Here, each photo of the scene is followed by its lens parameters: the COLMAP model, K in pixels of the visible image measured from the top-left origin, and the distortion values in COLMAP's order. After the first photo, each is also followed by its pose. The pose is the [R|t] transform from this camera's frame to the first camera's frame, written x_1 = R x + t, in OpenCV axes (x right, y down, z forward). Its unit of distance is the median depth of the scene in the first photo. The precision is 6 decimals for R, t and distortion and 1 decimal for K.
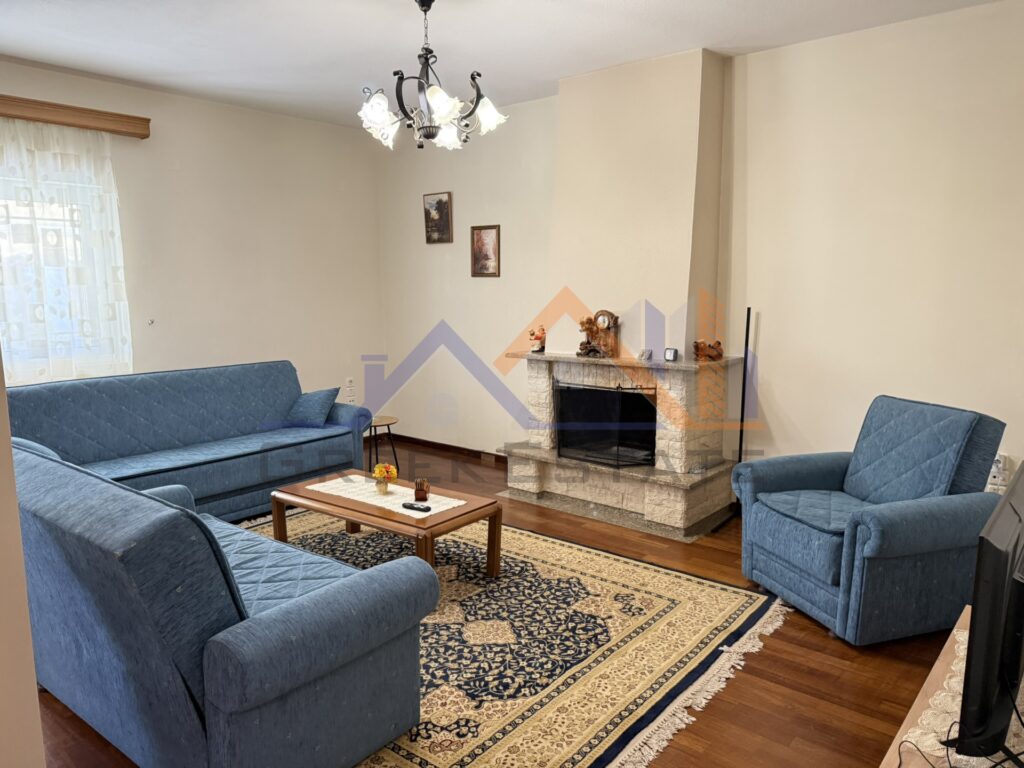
lens RADIAL K [[713.0, 0, 514.3], [0, 713.0, 386.0], [0, 0, 1]] dist [0.048726, -0.069158]
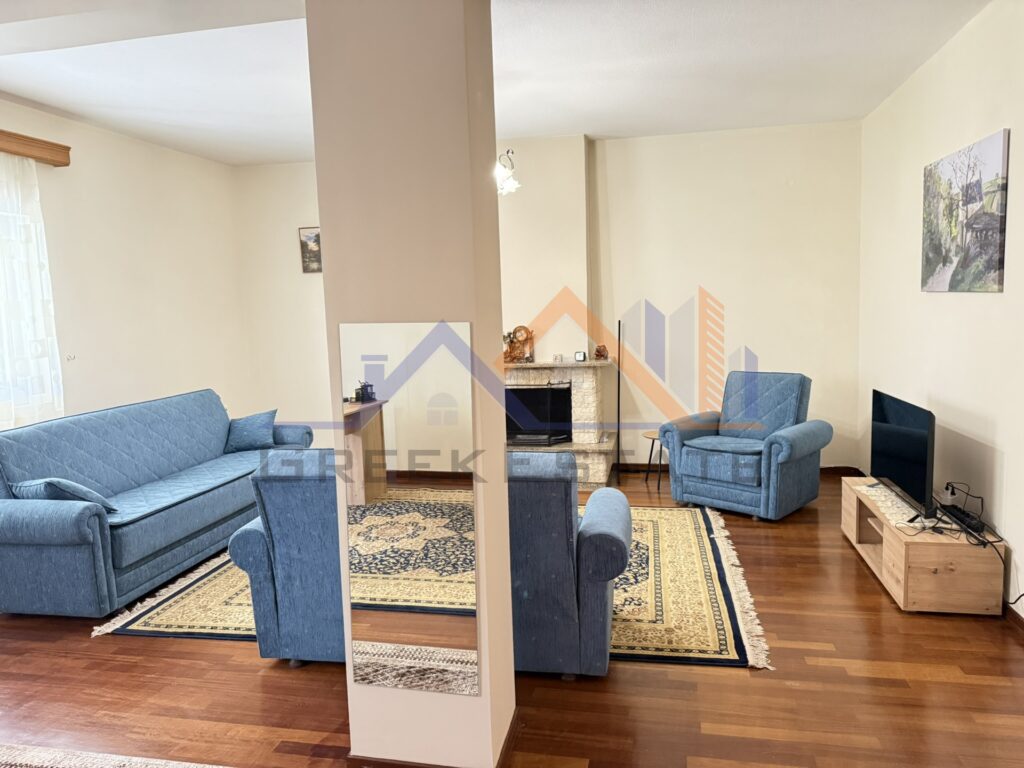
lens RADIAL K [[713.0, 0, 510.2], [0, 713.0, 382.9], [0, 0, 1]] dist [0.048726, -0.069158]
pose [[0.881192, -0.075570, 0.466680, -0.523946], [0.092609, 0.995609, -0.013645, 0.011762], [-0.463600, 0.055243, 0.884321, -0.120126]]
